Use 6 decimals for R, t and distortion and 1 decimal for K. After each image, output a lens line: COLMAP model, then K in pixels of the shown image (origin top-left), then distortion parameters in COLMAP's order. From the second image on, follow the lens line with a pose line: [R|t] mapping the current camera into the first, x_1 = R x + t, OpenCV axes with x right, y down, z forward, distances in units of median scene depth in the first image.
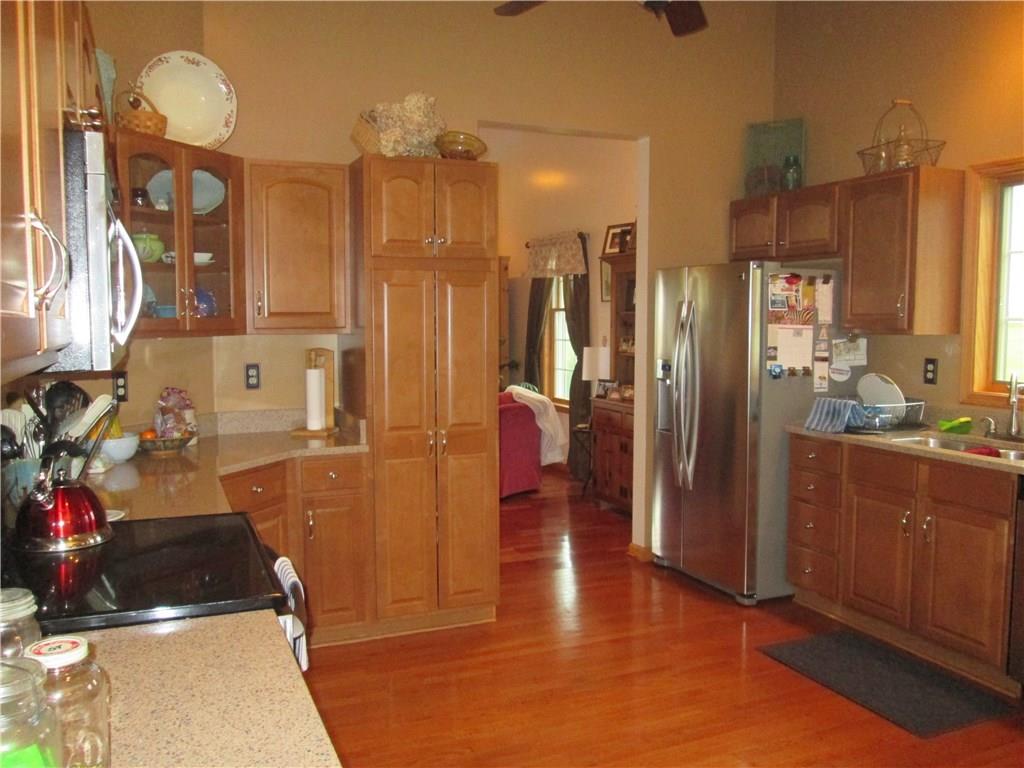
lens RADIAL K [[850.8, 0, 510.3], [0, 850.8, 380.3], [0, 0, 1]] dist [-0.046016, 0.019983]
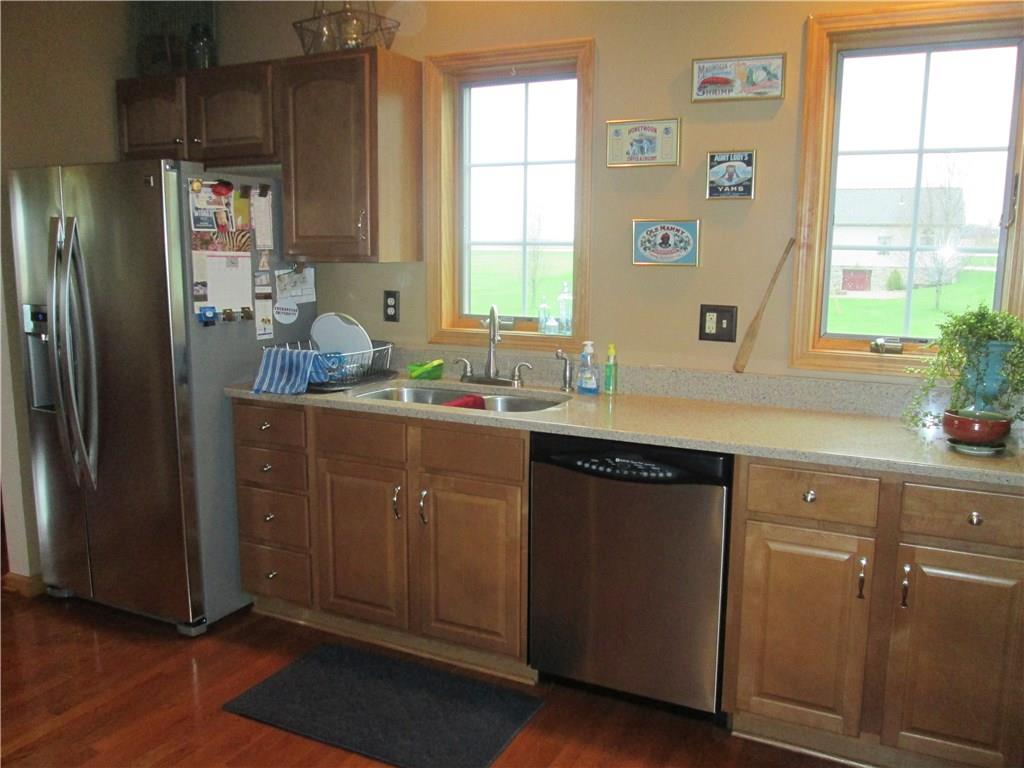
lens RADIAL K [[850.8, 0, 510.5], [0, 850.8, 380.7], [0, 0, 1]] dist [-0.046016, 0.019983]
pose [[0.766203, -0.097664, 0.635133, 0.046640], [0.044248, 0.994056, 0.099477, -0.016148], [-0.641073, -0.048116, 0.765970, 0.275045]]
